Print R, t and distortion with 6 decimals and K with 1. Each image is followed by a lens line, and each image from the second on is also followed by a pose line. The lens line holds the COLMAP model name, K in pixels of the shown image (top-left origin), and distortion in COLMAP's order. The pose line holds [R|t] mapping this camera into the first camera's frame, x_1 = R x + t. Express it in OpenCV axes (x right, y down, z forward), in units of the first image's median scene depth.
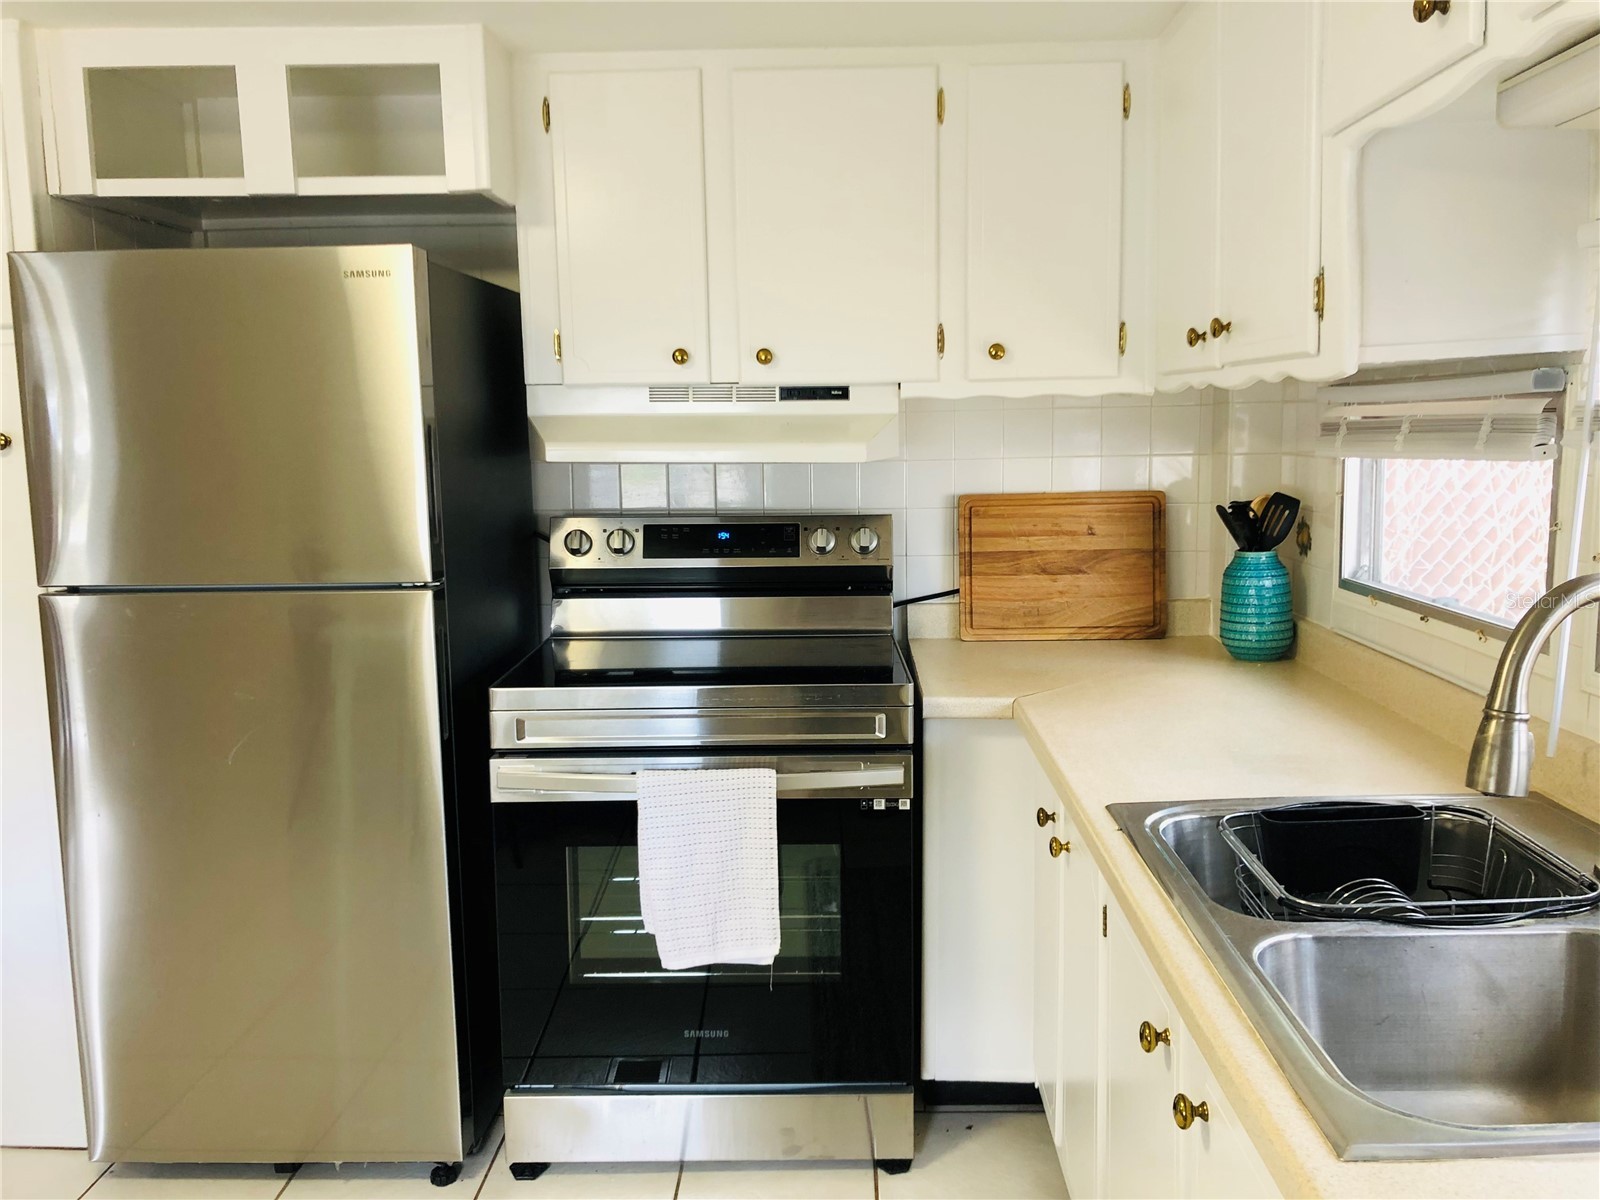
lens RADIAL K [[1315.6, 0, 800.0], [0, 1315.6, 600.0], [0, 0, 1]] dist [0.074952, -0.001854]
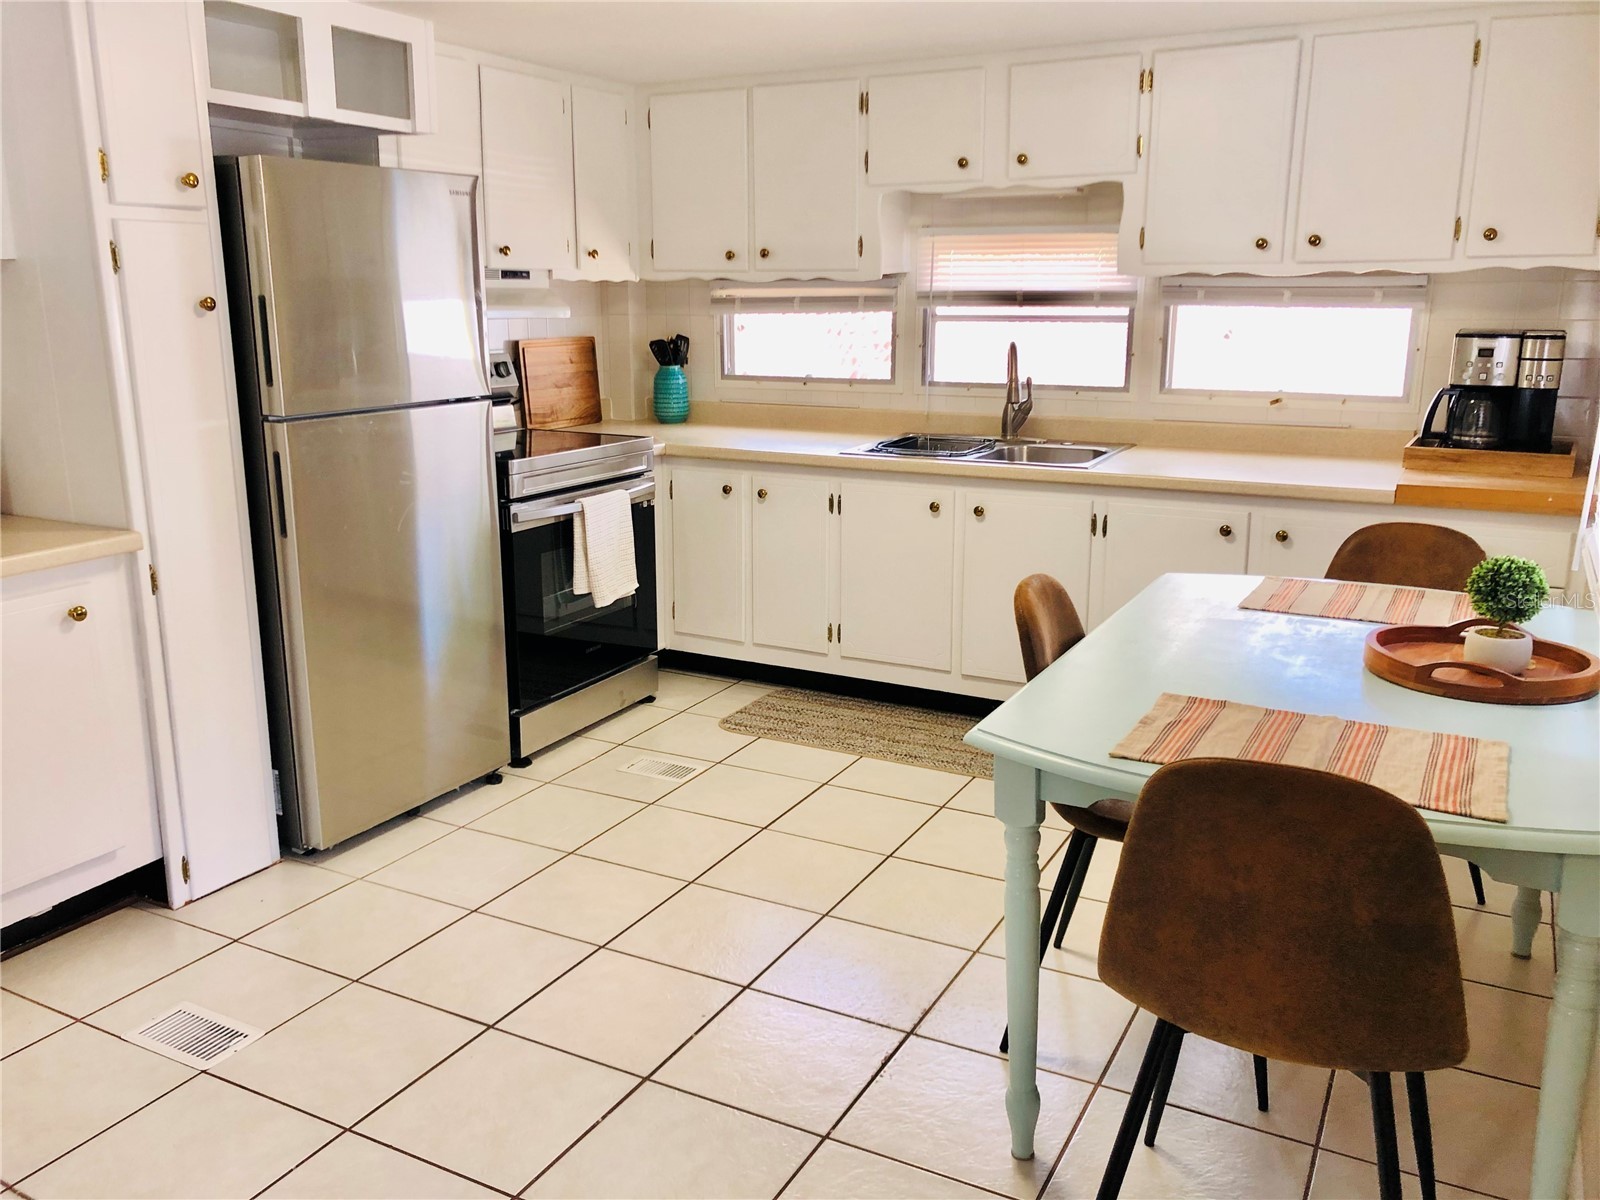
lens RADIAL K [[1320.8, 0, 800.0], [0, 1320.8, 600.0], [0, 0, 1]] dist [0.037704, -0.003563]
pose [[0.432654, -0.188911, 0.881546, -1.448958], [0.114296, 0.981404, 0.154215, 0.025039], [-0.894286, 0.034036, 0.446200, -0.022017]]
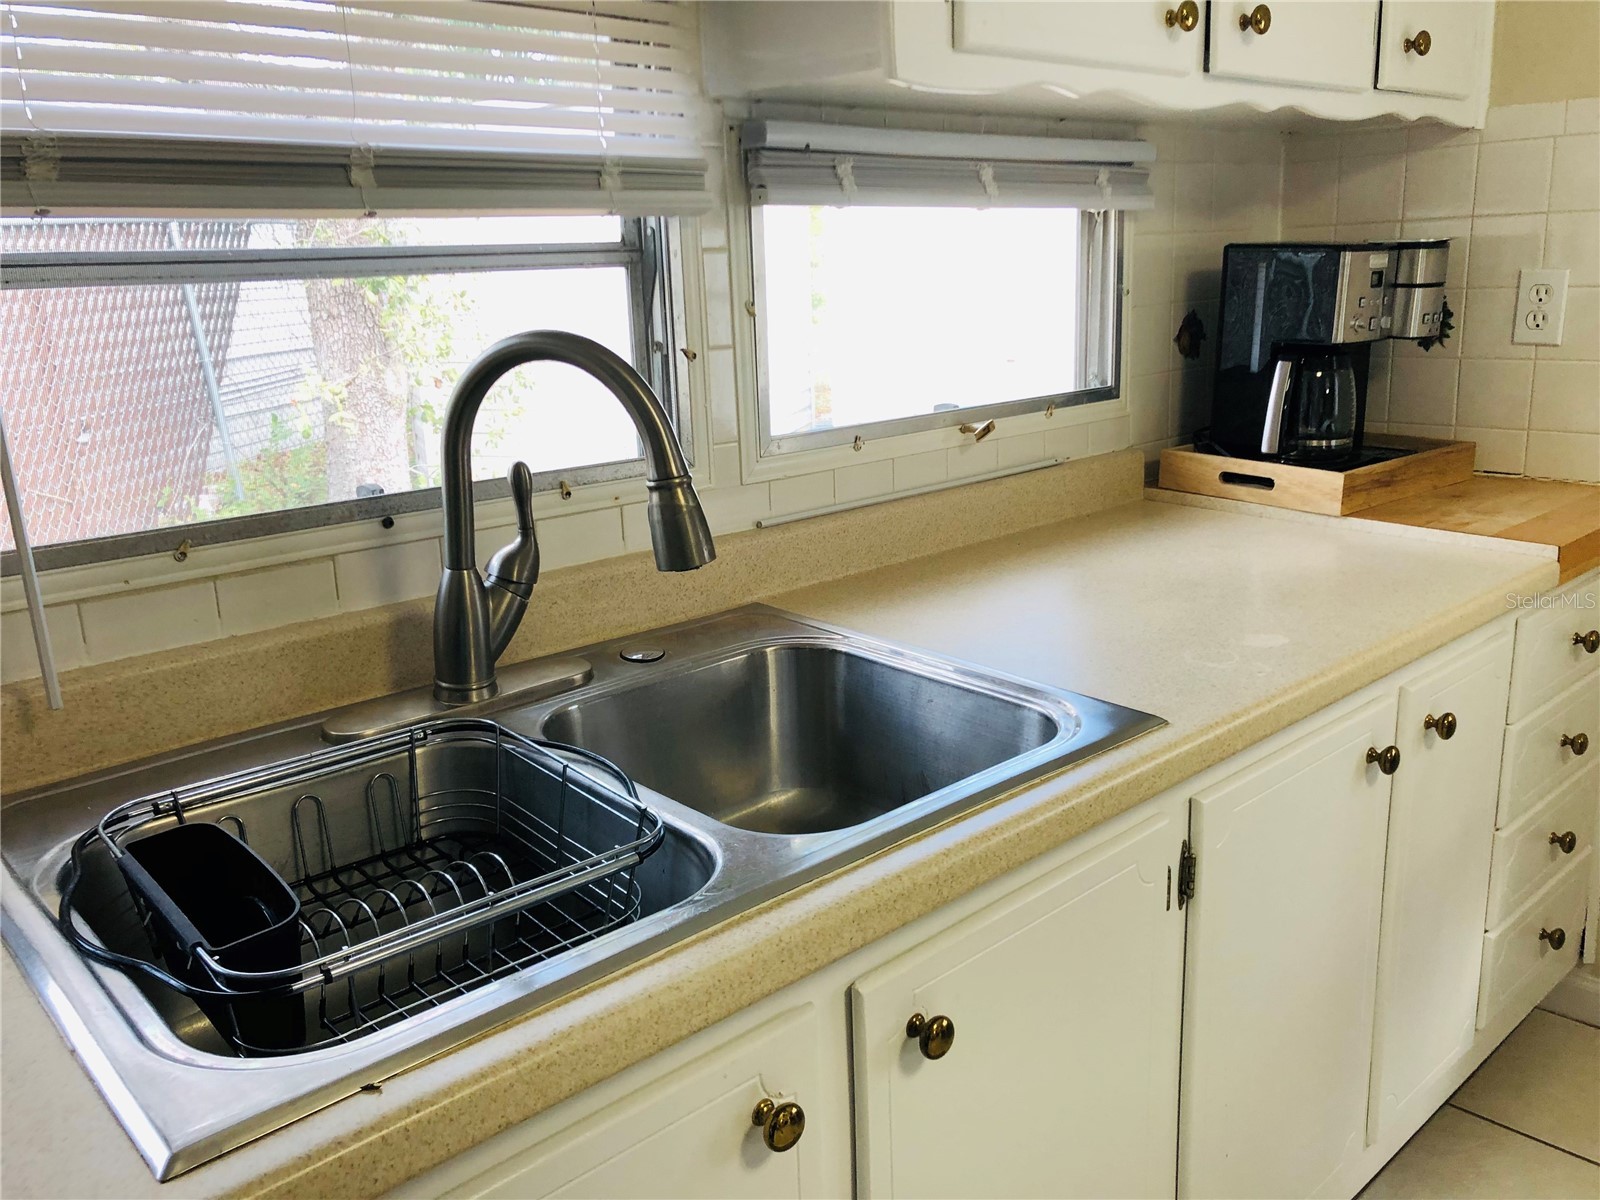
lens RADIAL K [[1295.5, 0, 809.9], [0, 1295.5, 597.4], [0, 0, 1]] dist [0.037263, -0.008438]
pose [[-0.699388, -0.140018, 0.700894, 0.077819], [0.141002, 0.934323, 0.327350, -0.059327], [-0.700696, 0.327772, -0.633711, 0.814811]]
